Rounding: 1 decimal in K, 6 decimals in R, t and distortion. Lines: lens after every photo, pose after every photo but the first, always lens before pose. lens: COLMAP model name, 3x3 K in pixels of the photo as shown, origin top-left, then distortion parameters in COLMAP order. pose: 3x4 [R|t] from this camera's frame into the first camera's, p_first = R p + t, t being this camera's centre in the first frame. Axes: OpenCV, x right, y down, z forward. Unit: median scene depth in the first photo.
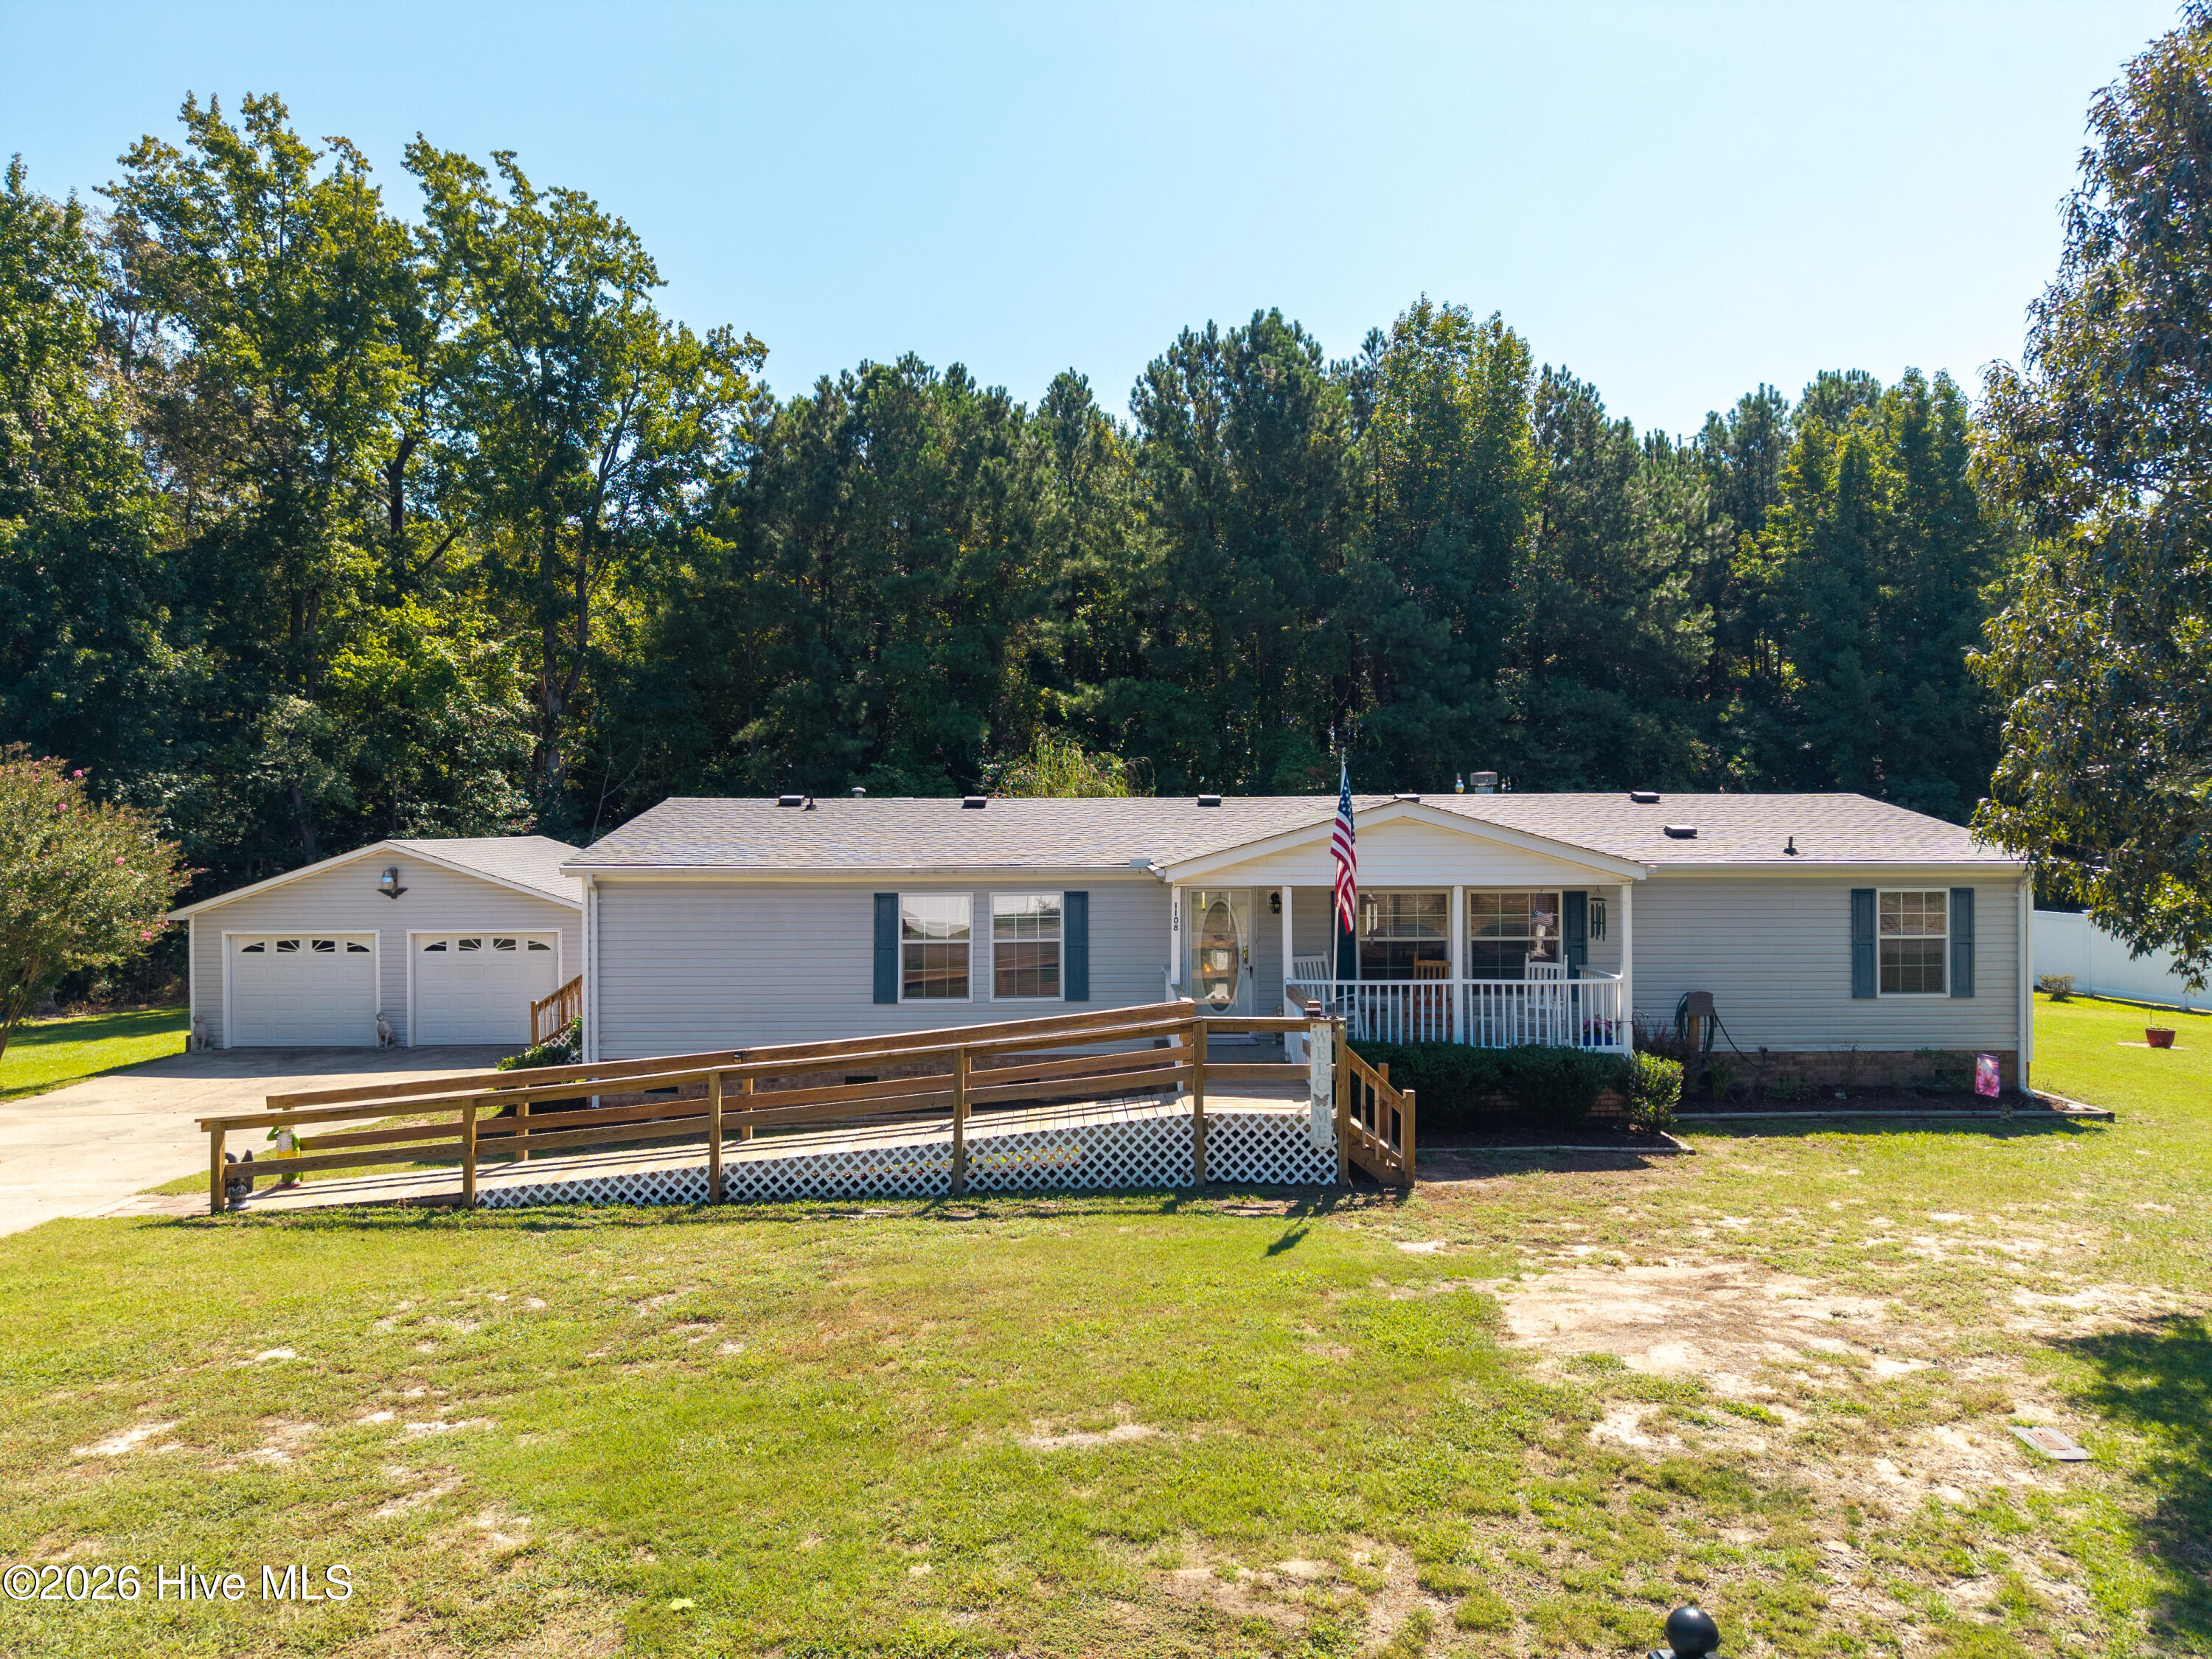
lens RADIAL K [[1466.8, 0, 1128.1], [0, 1466.8, 823.6], [0, 0, 1]] dist [0.035994, -0.036664]
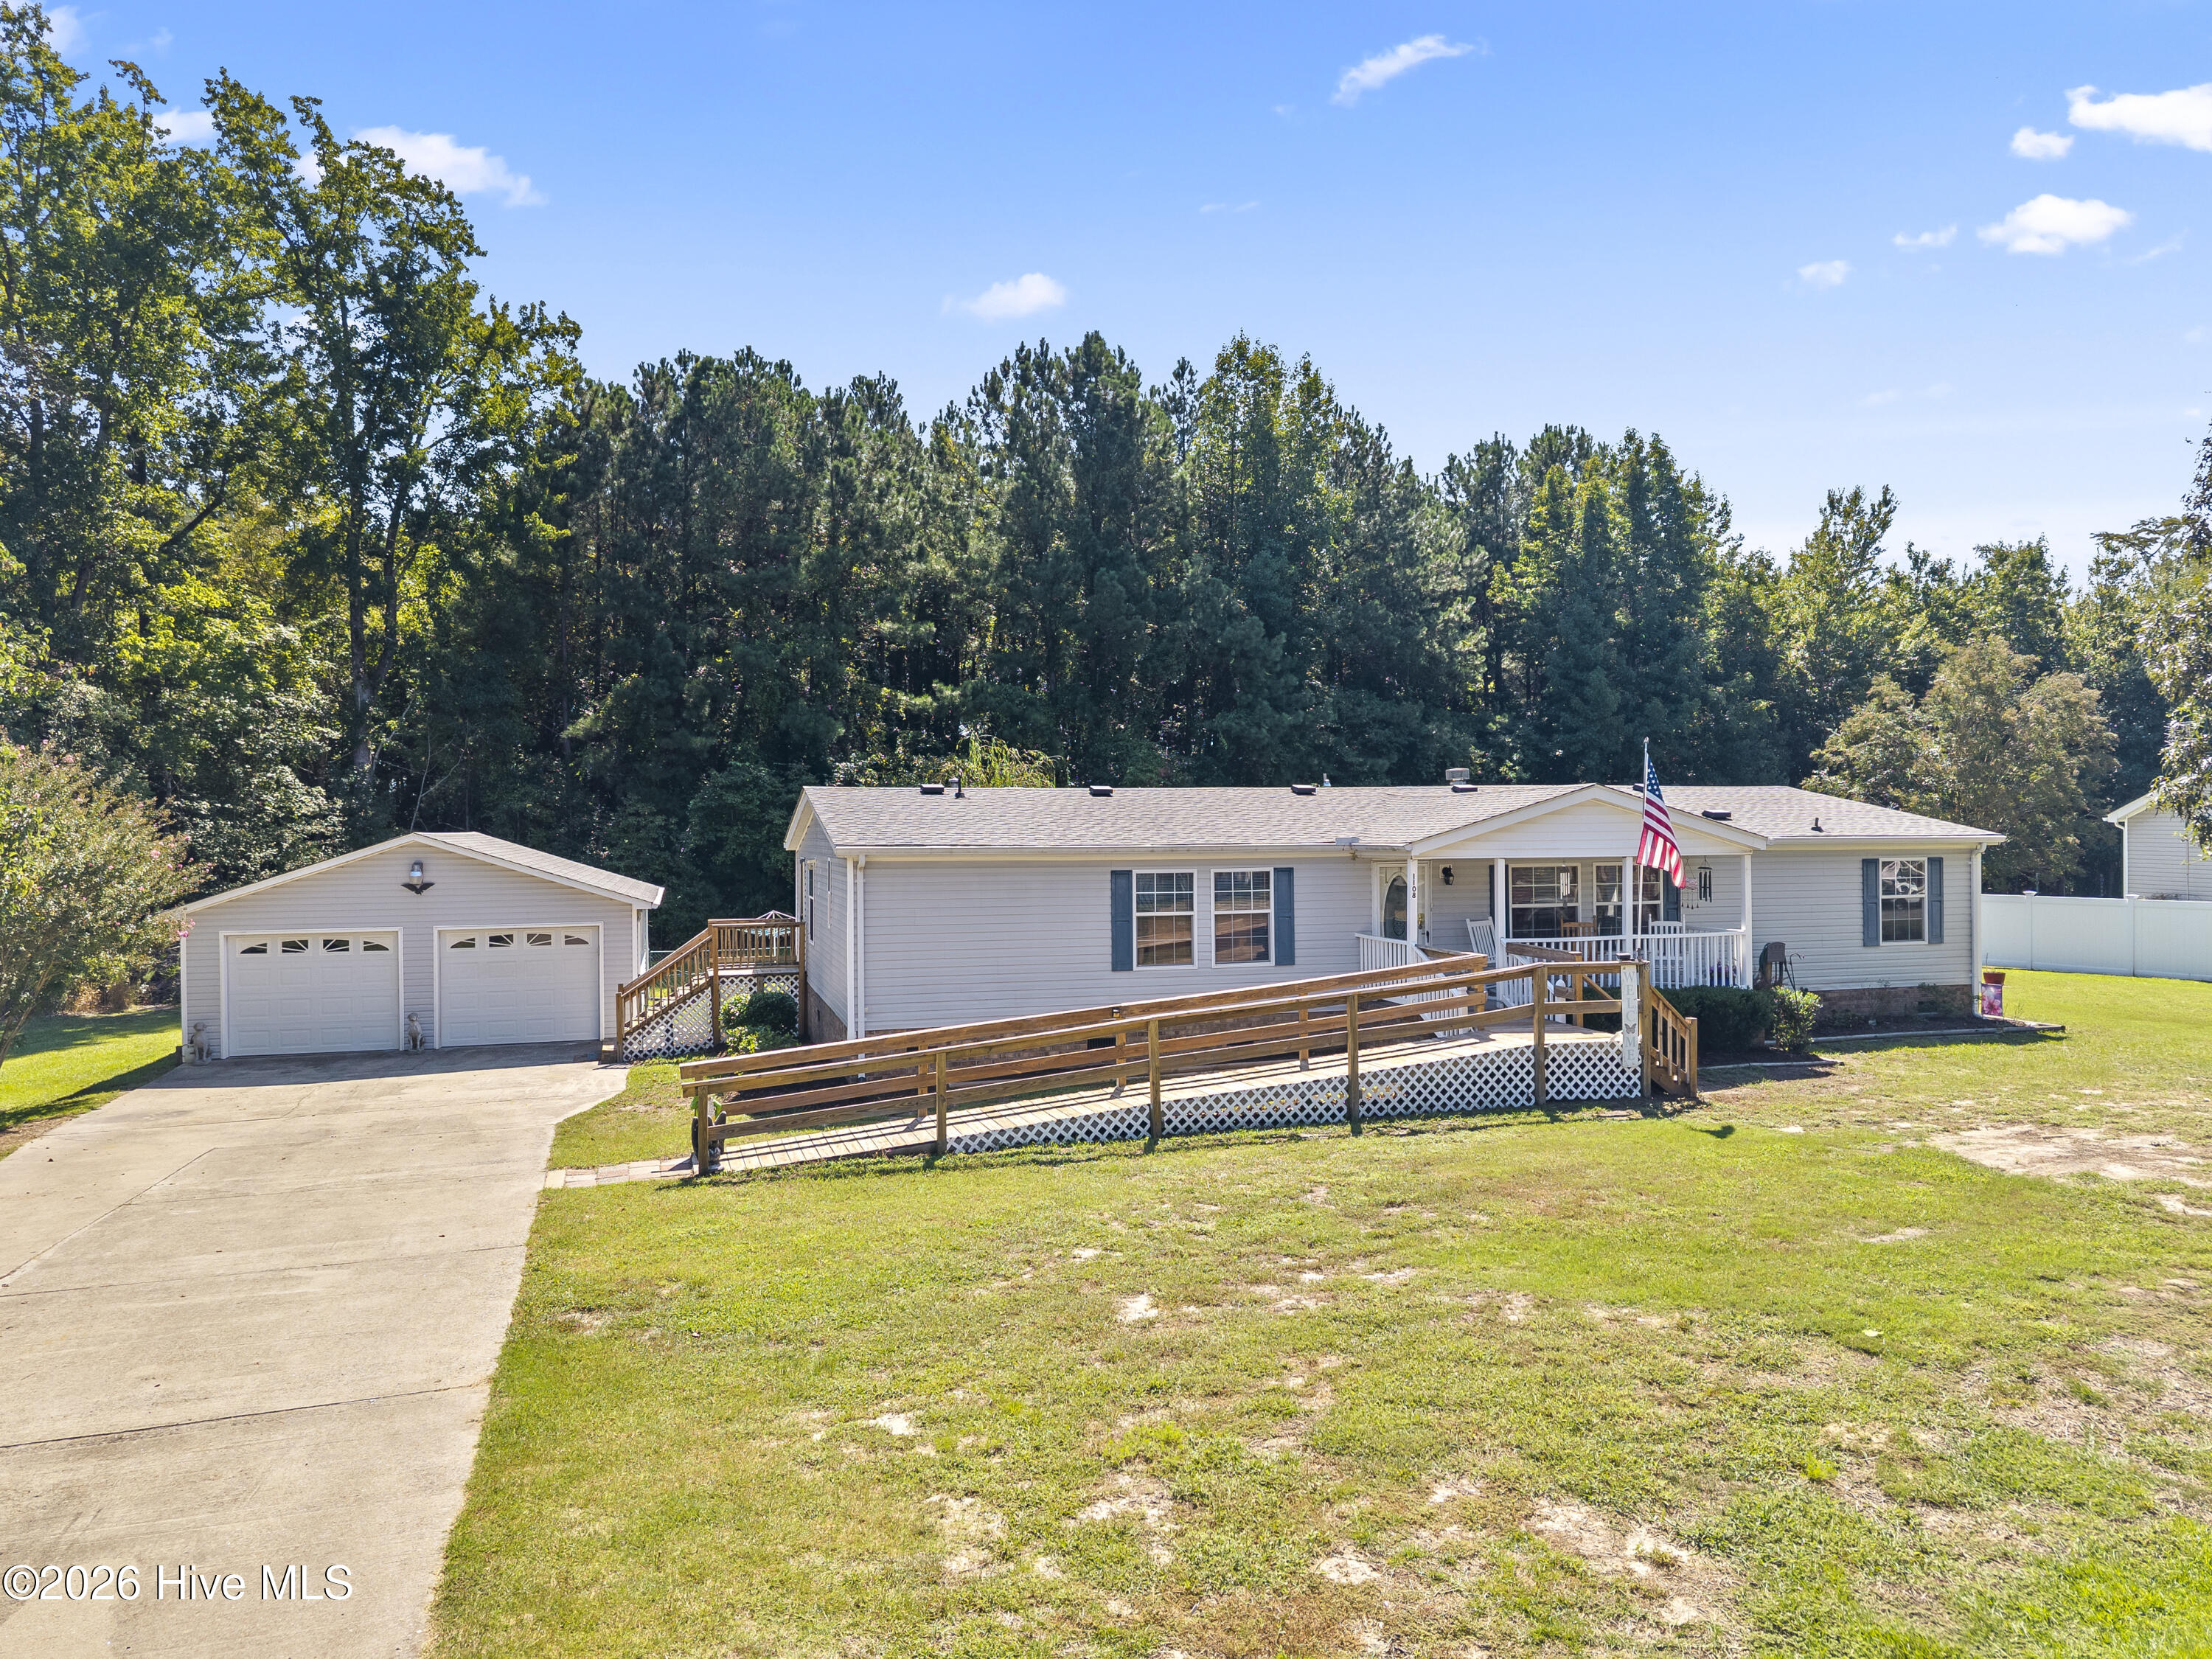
lens RADIAL K [[1466.8, 0, 1118.7], [0, 1466.8, 826.7], [0, 0, 1]] dist [0.035994, -0.036664]
pose [[0.968621, -0.003335, 0.248521, -0.236369], [0.004098, 0.999988, -0.002553, 0.009402], [-0.248510, 0.003491, 0.968623, -0.030140]]
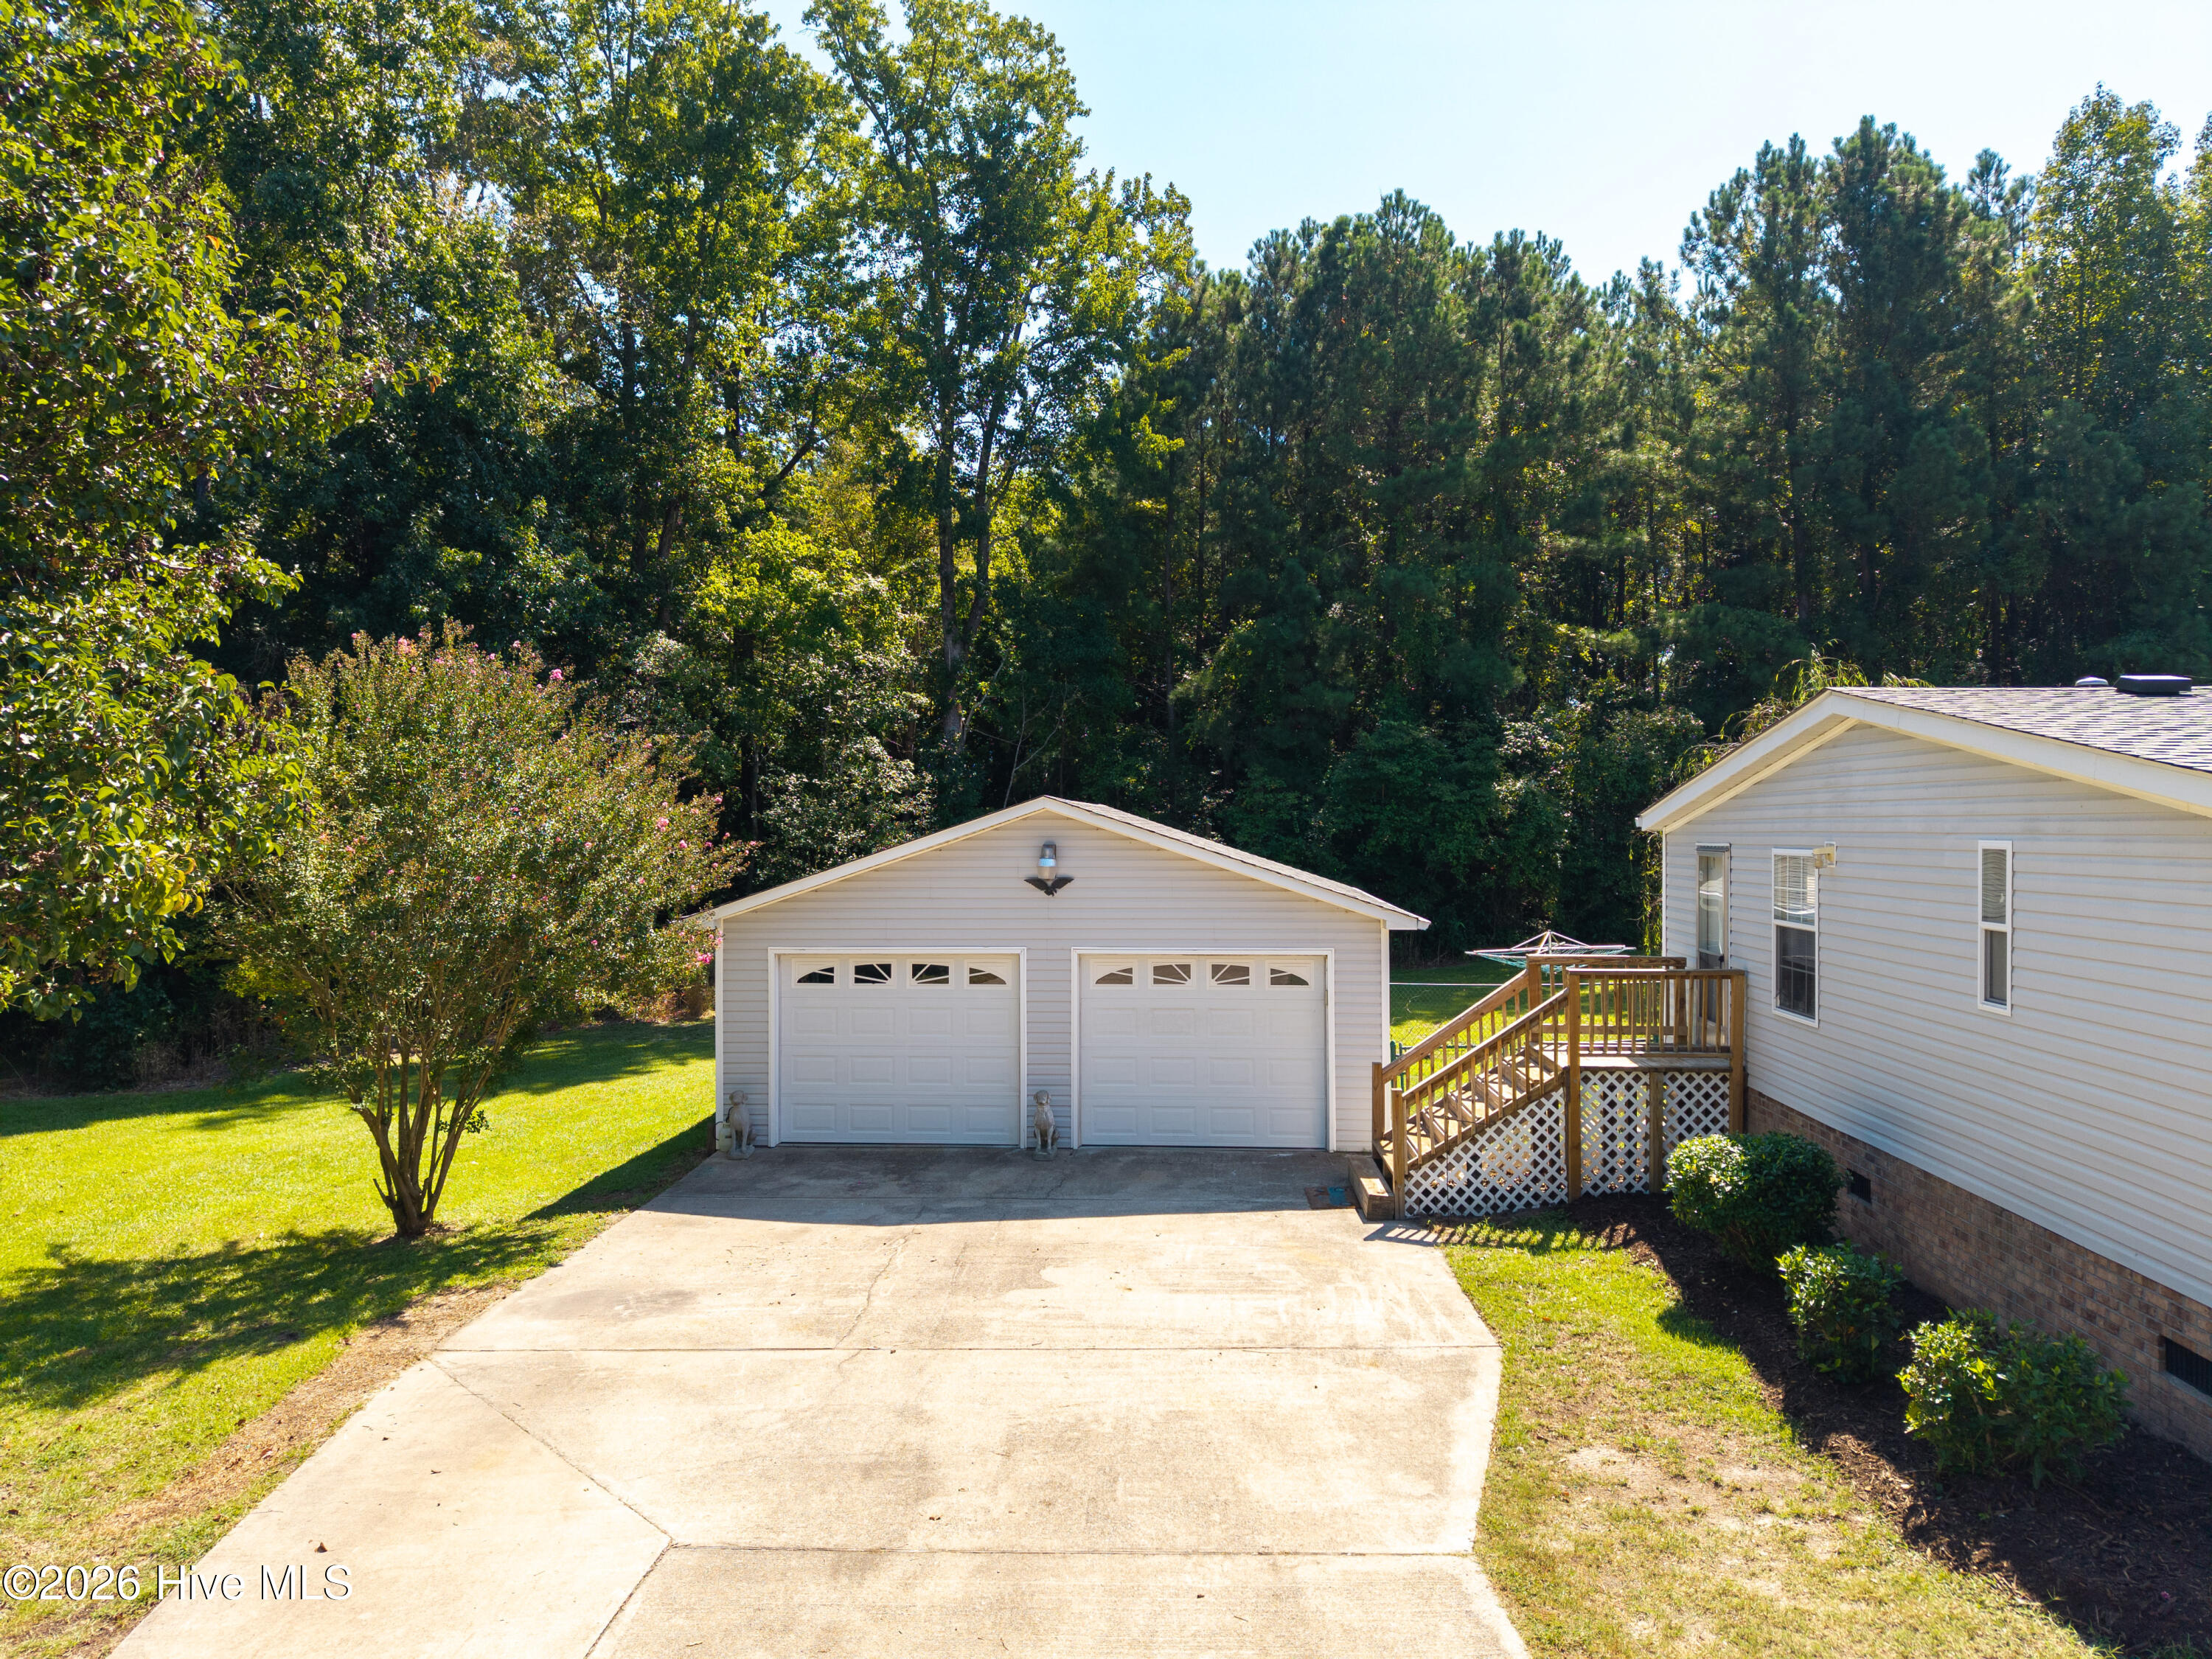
lens RADIAL K [[1466.8, 0, 1128.4], [0, 1466.8, 824.3], [0, 0, 1]] dist [0.035994, -0.036664]
pose [[0.995540, 0.001819, -0.094318, -0.328748], [-0.001992, 0.999996, -0.001750, 0.019083], [0.094314, 0.001930, 0.995541, 0.338470]]
